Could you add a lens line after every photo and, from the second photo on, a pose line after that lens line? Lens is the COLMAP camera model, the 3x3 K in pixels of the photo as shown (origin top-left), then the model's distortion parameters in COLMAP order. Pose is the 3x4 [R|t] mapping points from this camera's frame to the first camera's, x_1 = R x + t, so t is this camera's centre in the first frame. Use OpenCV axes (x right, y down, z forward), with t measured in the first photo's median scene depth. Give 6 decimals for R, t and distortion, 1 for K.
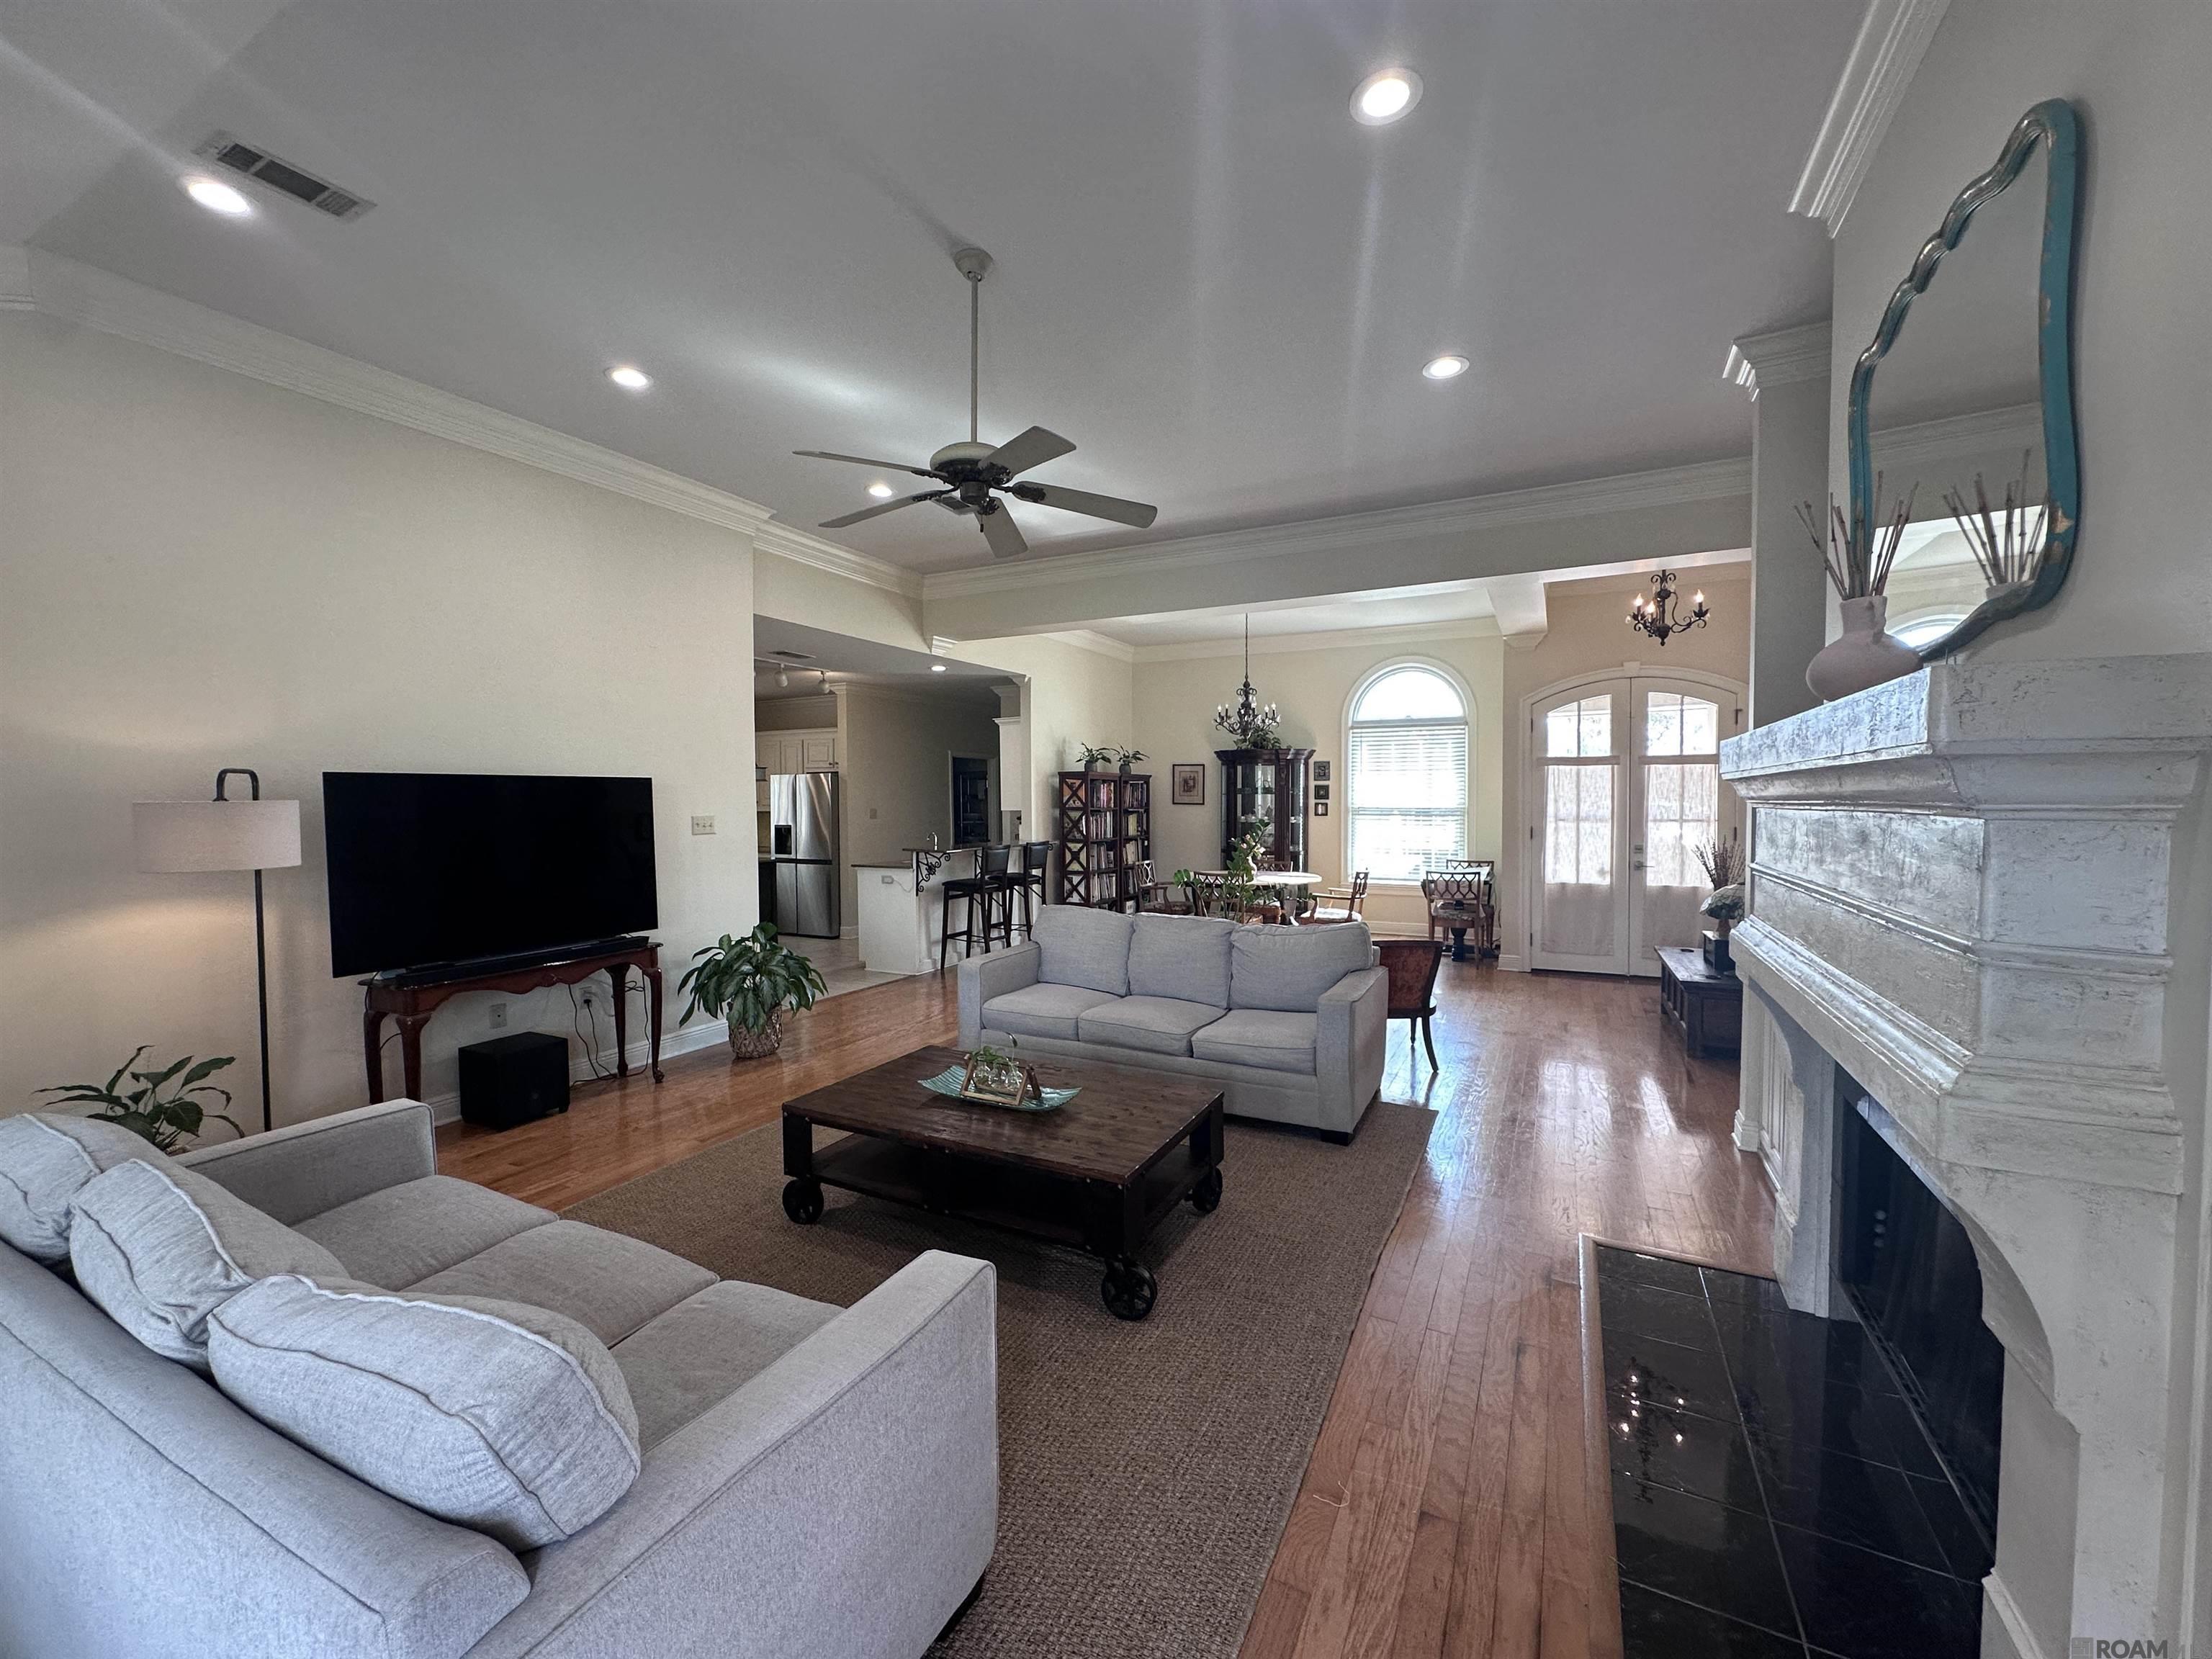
lens RADIAL K [[889.0, 0, 1109.4], [0, 889.0, 833.3], [0, 0, 1]] dist [0.000672, -0.000584]
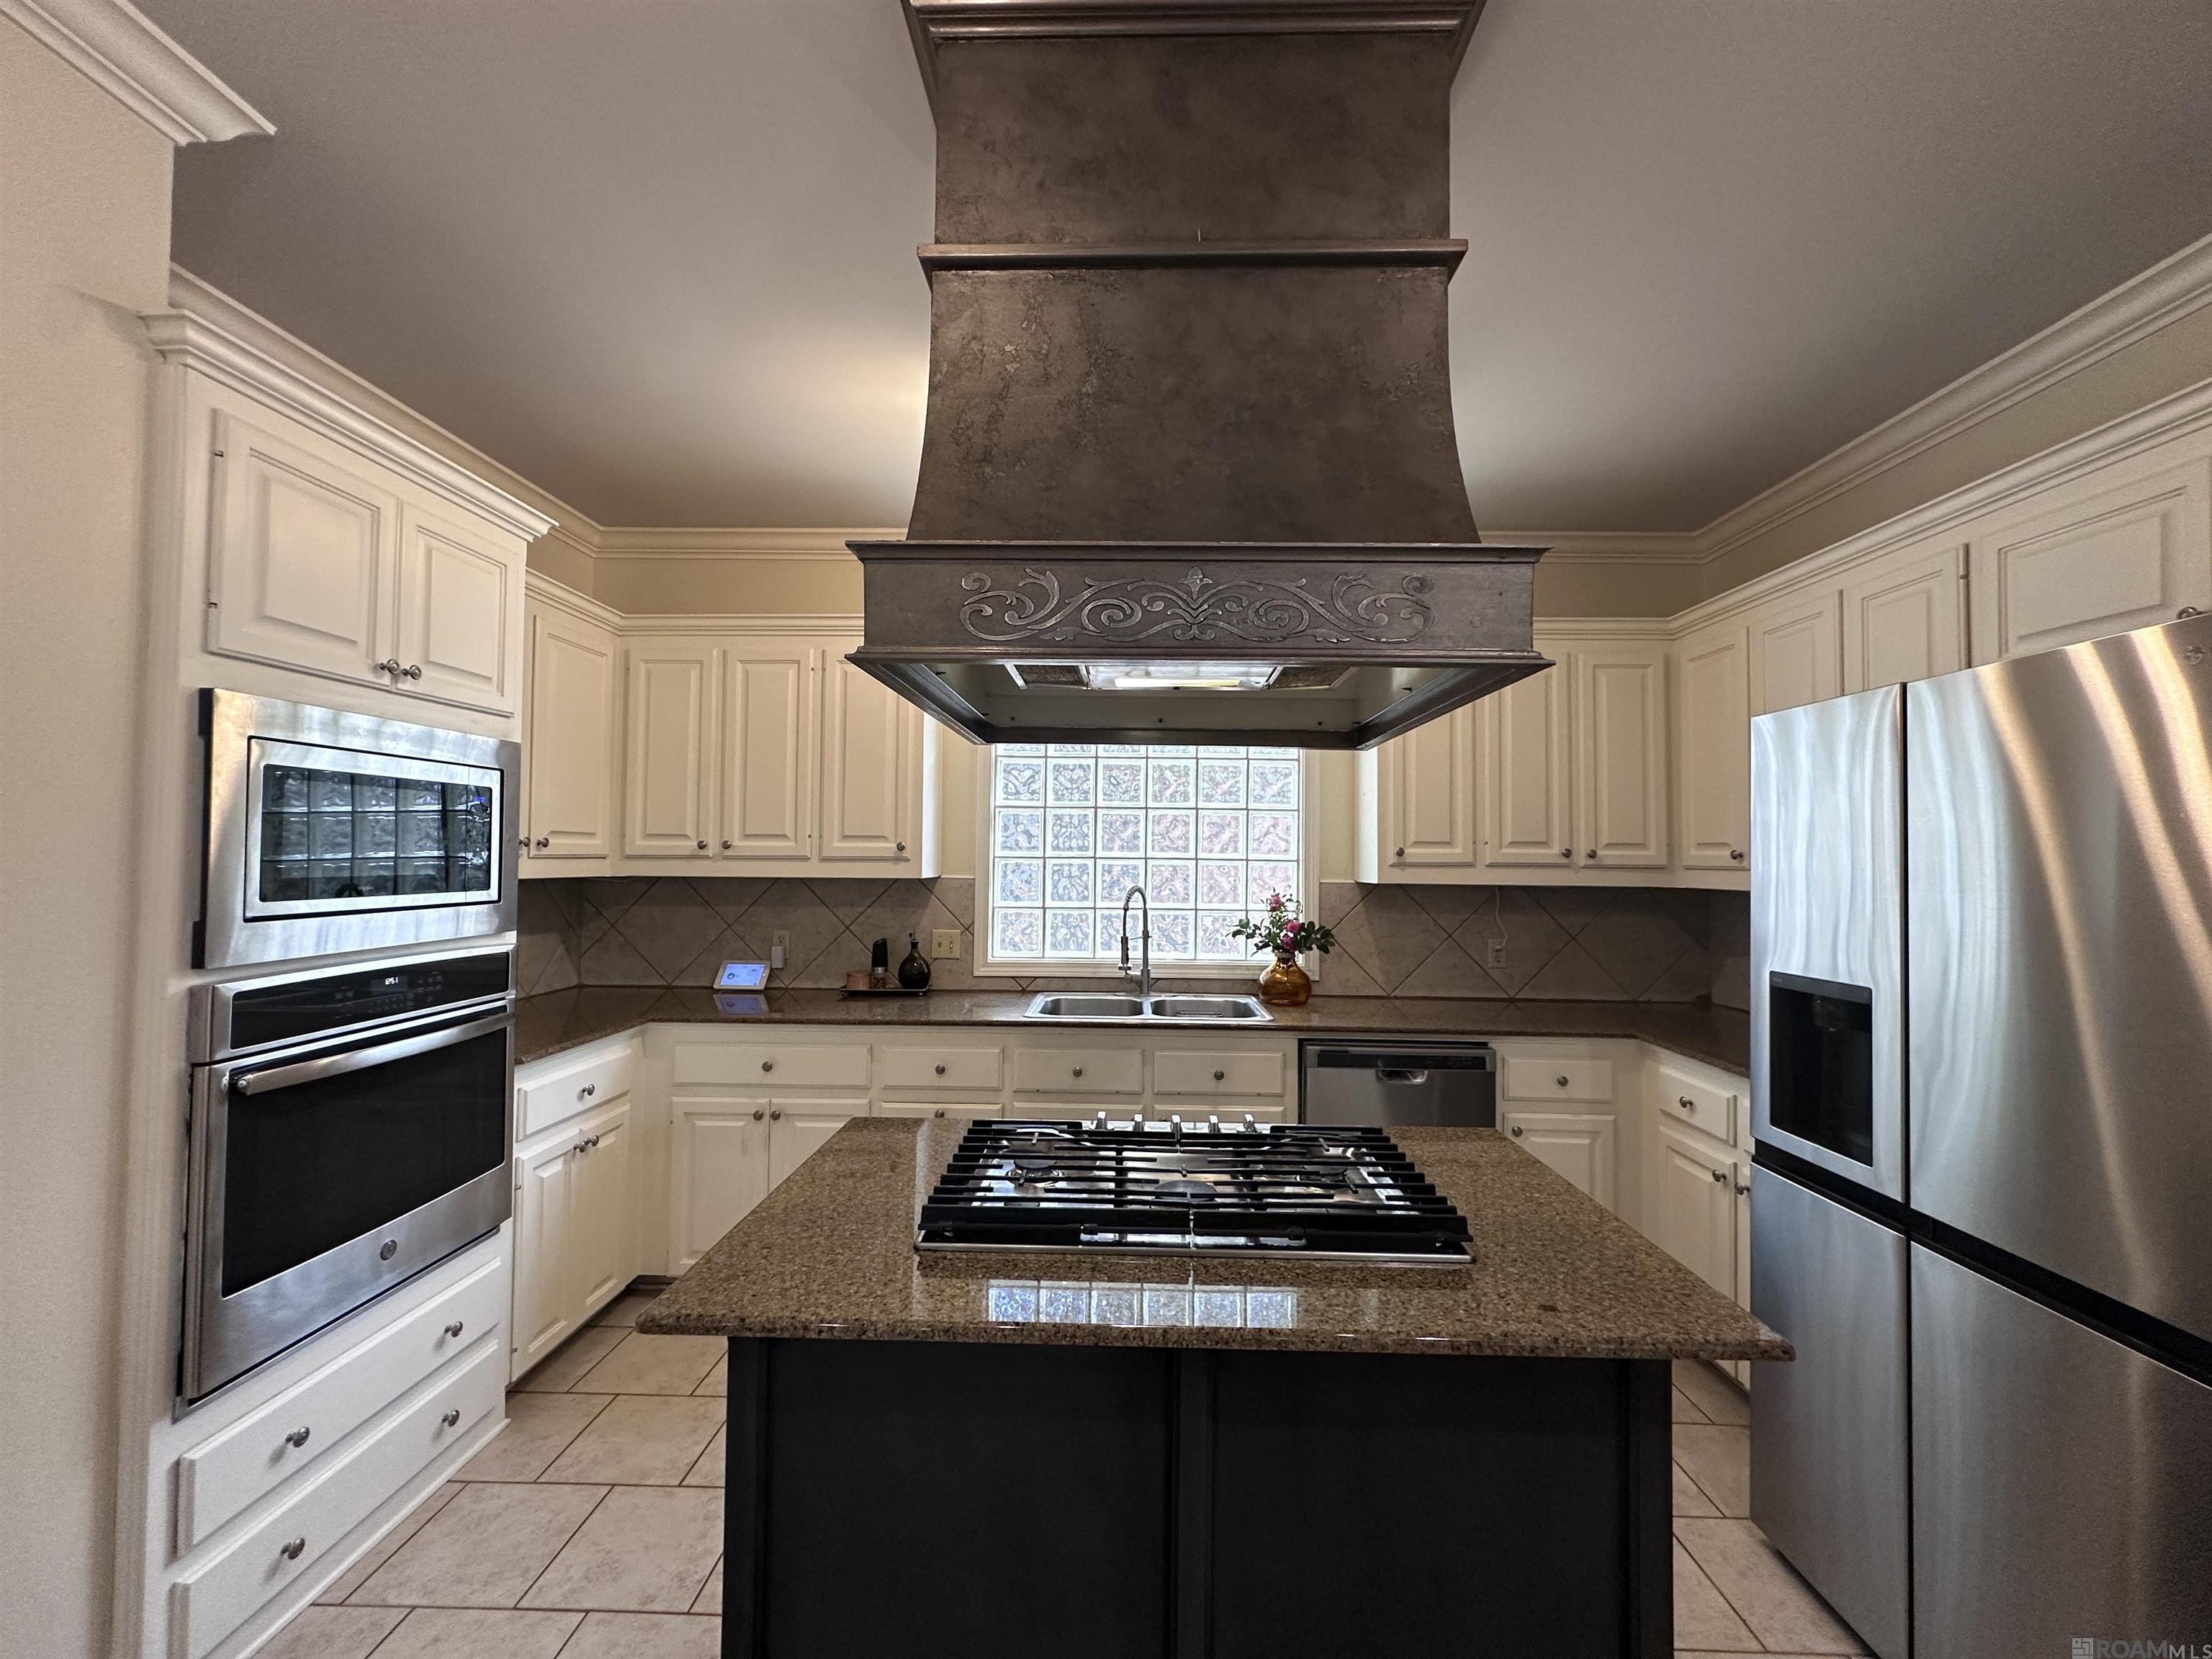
lens RADIAL K [[889.0, 0, 1105.3], [0, 889.0, 833.1], [0, 0, 1]] dist [0.000672, -0.000584]
pose [[0.426851, -0.012228, -0.904239, -0.268227], [-0.052884, 0.997860, -0.038458, -0.023942], [0.902774, 0.064236, 0.425291, 0.796847]]
